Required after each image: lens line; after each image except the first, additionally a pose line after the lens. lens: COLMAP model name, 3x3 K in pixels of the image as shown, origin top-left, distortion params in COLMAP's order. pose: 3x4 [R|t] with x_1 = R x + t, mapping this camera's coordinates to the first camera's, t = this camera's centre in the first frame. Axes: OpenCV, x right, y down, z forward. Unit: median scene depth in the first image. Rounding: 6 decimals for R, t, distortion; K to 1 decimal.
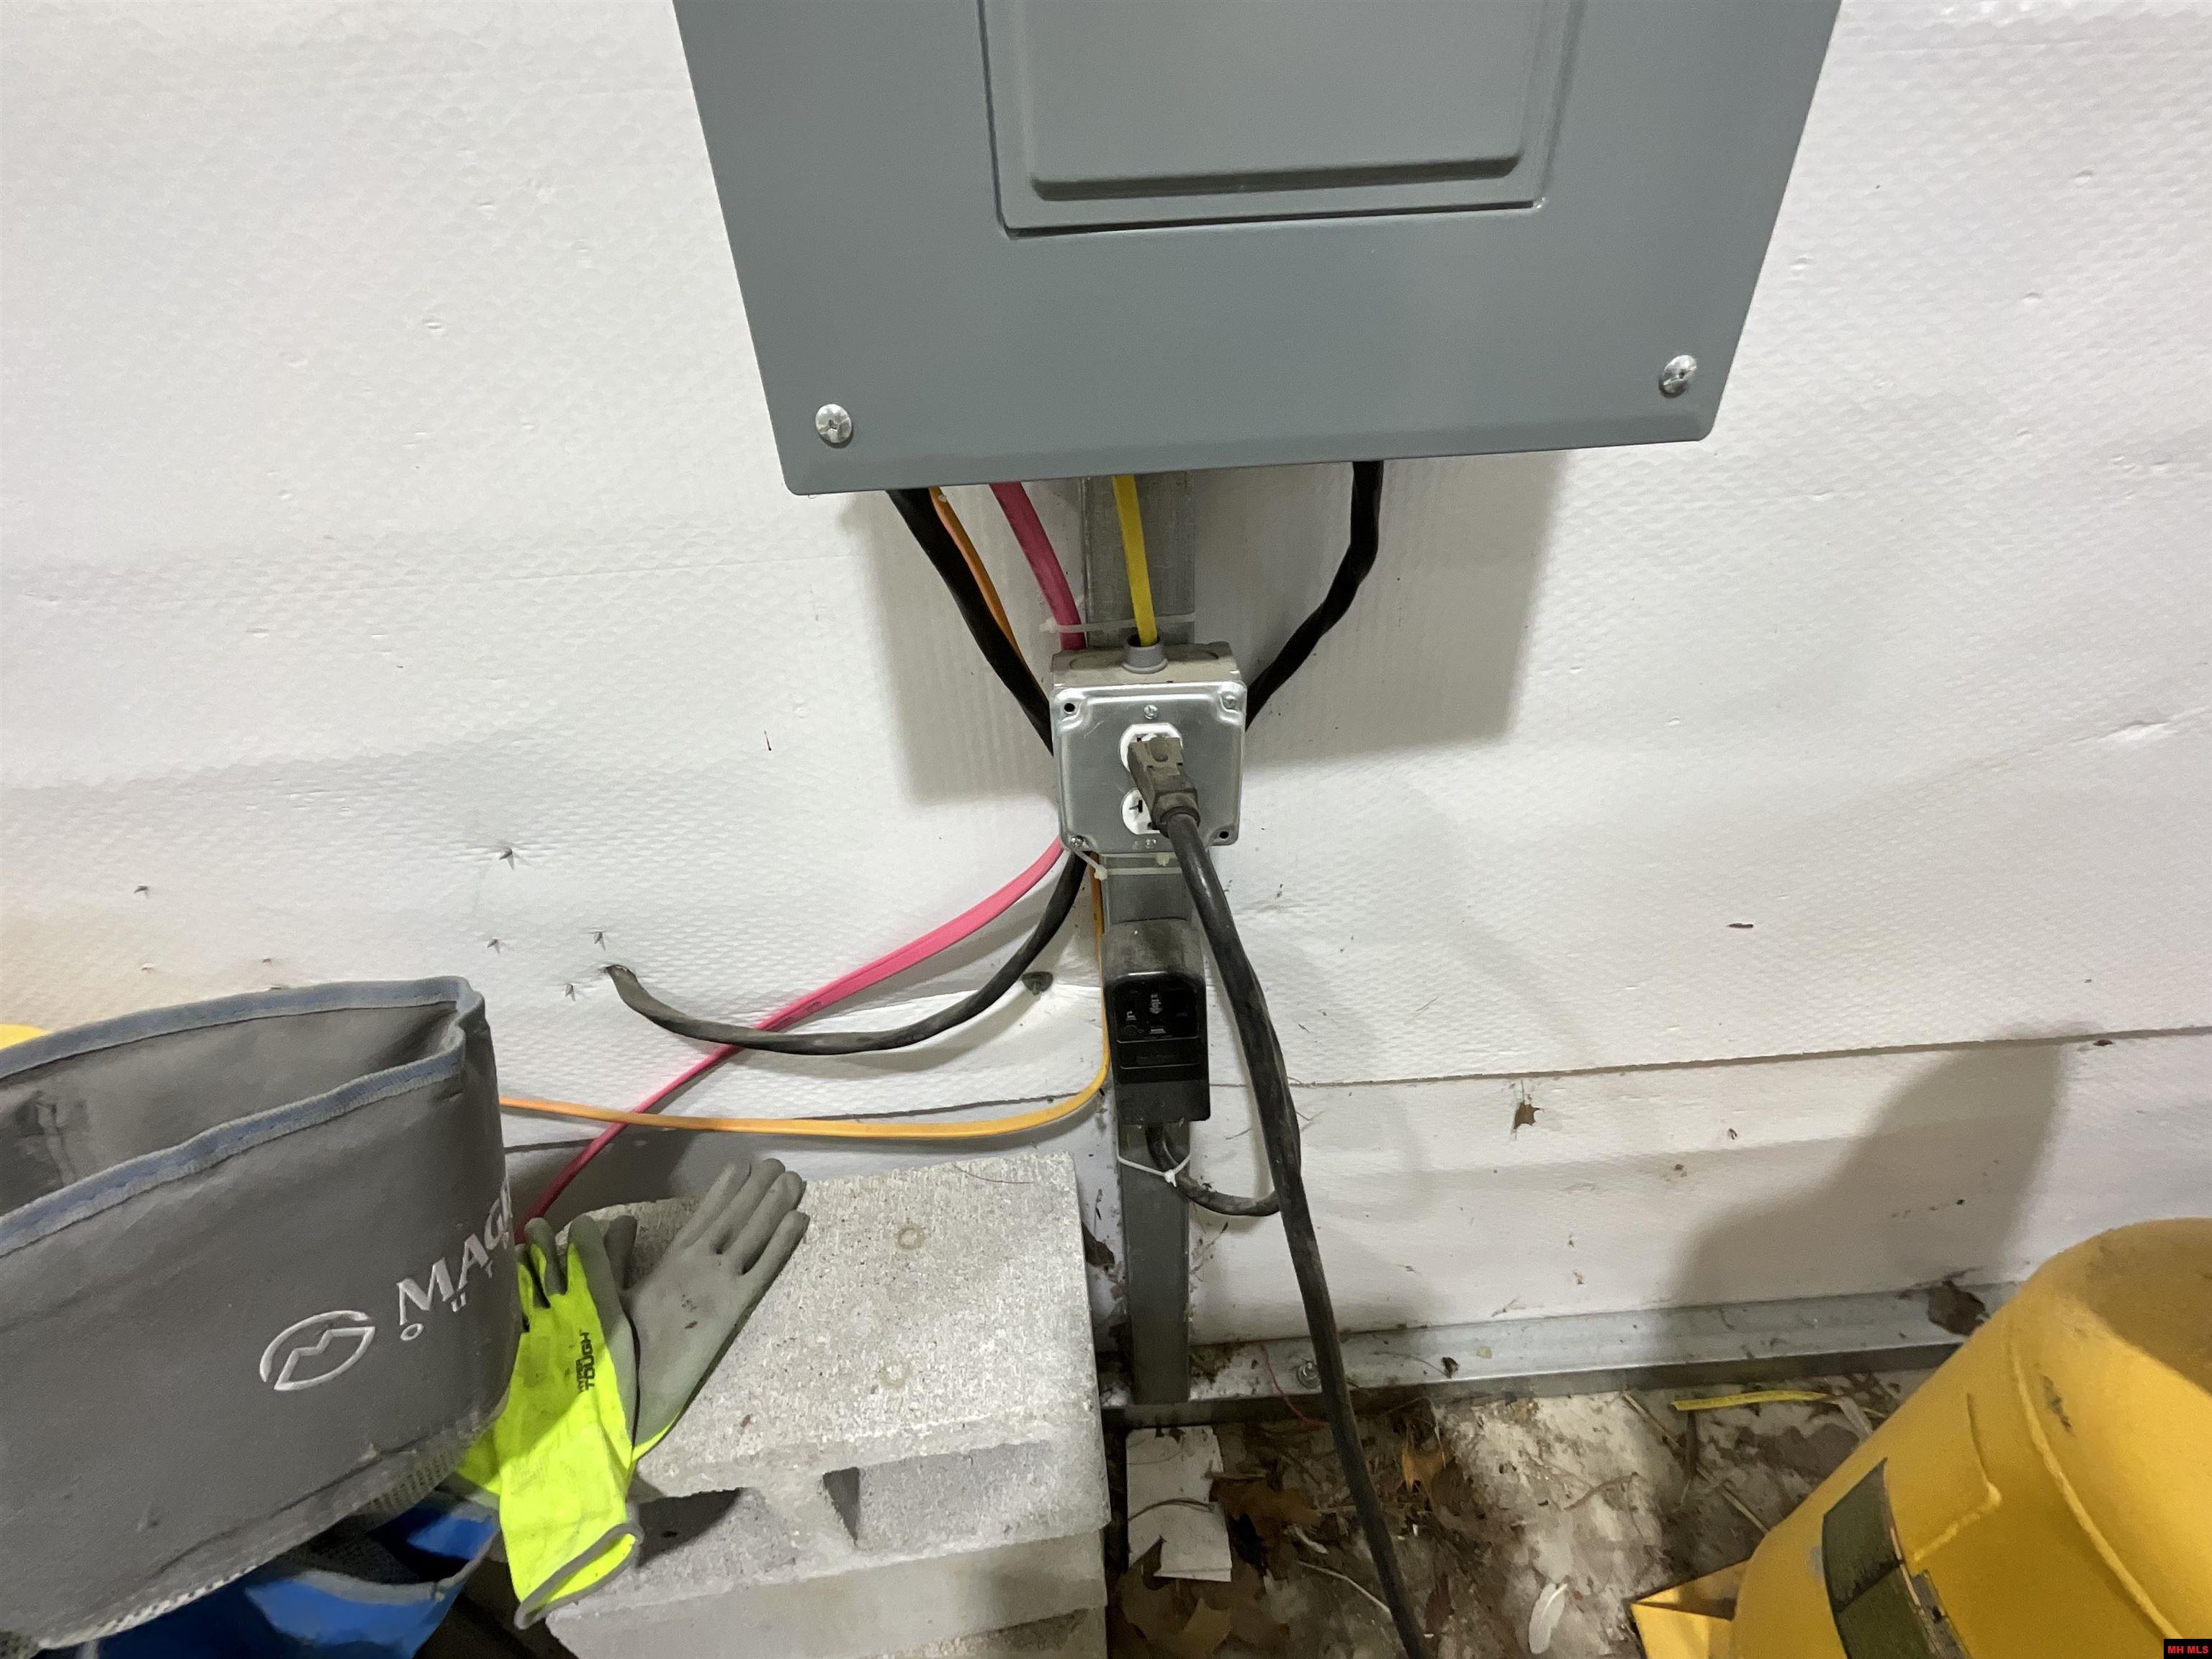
lens RADIAL K [[891.8, 0, 1107.6], [0, 891.8, 830.3], [0, 0, 1]] dist [-0.000469, -0.000105]
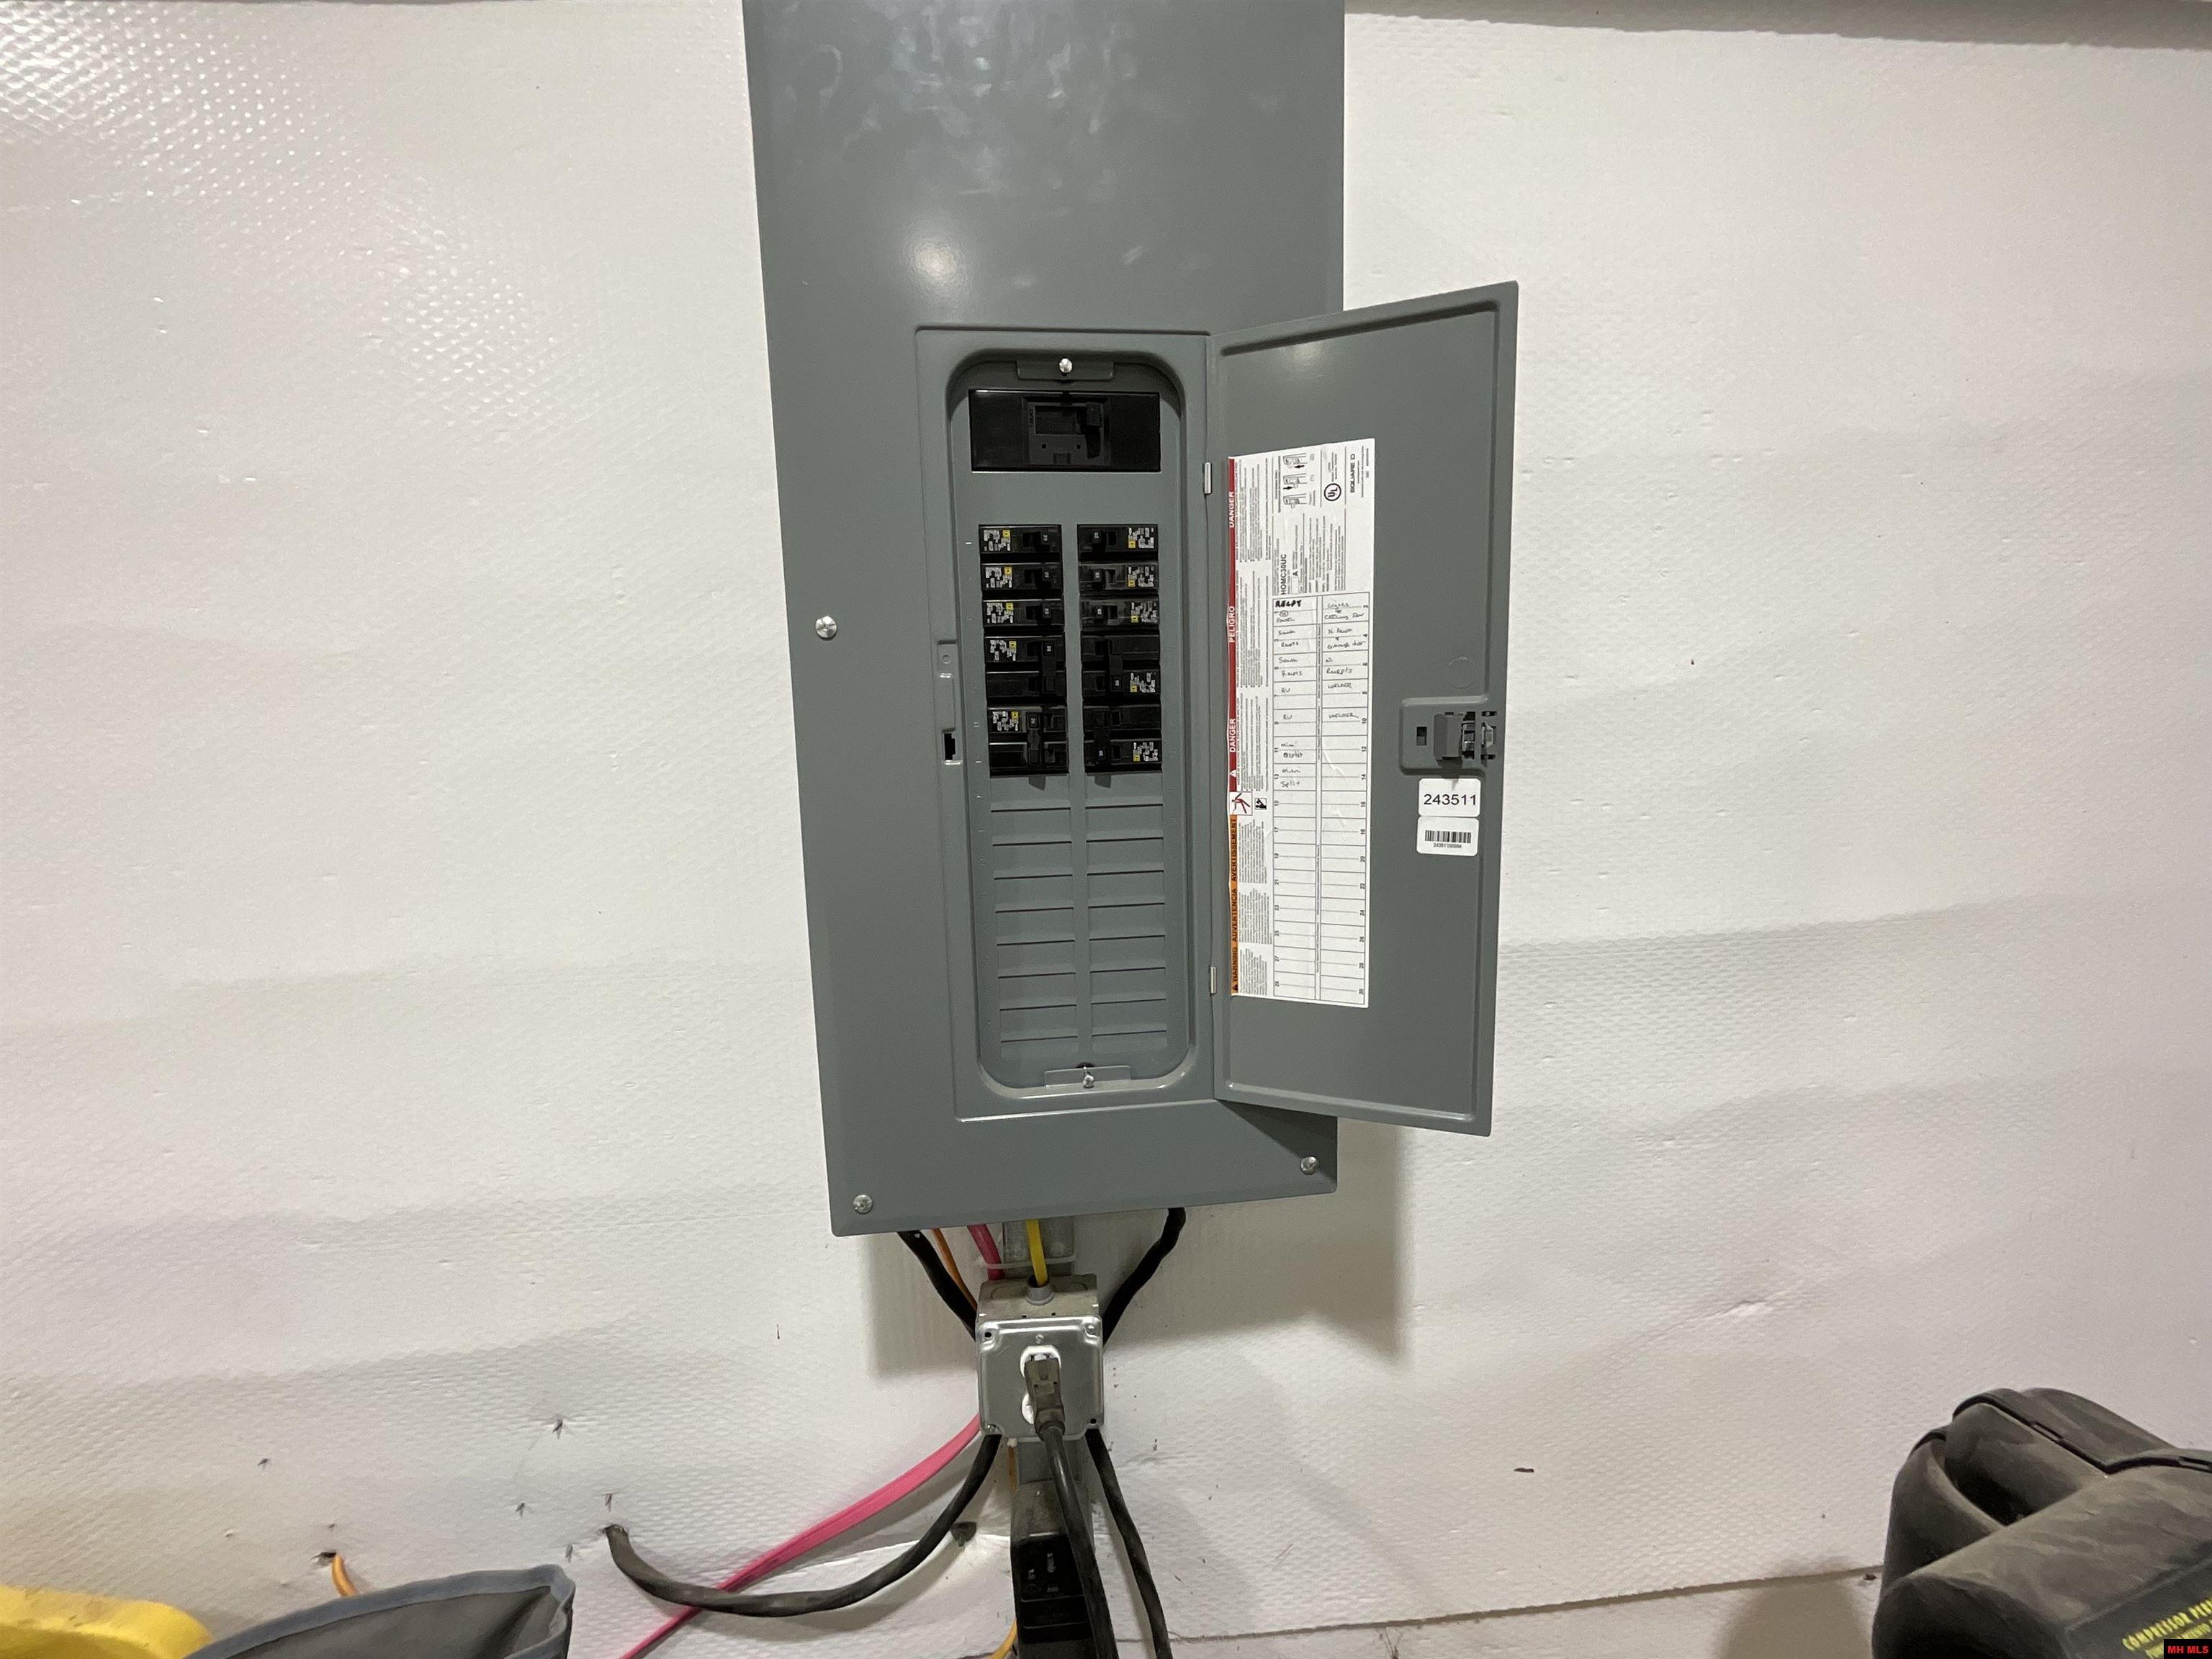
lens RADIAL K [[891.8, 0, 1109.0], [0, 891.8, 827.6], [0, 0, 1]] dist [-0.000469, -0.000105]
pose [[0.999288, 0.011577, 0.035908, 0.071426], [0.005305, 0.899179, -0.437549, -0.175543], [-0.037353, 0.437428, 0.898477, -0.556739]]
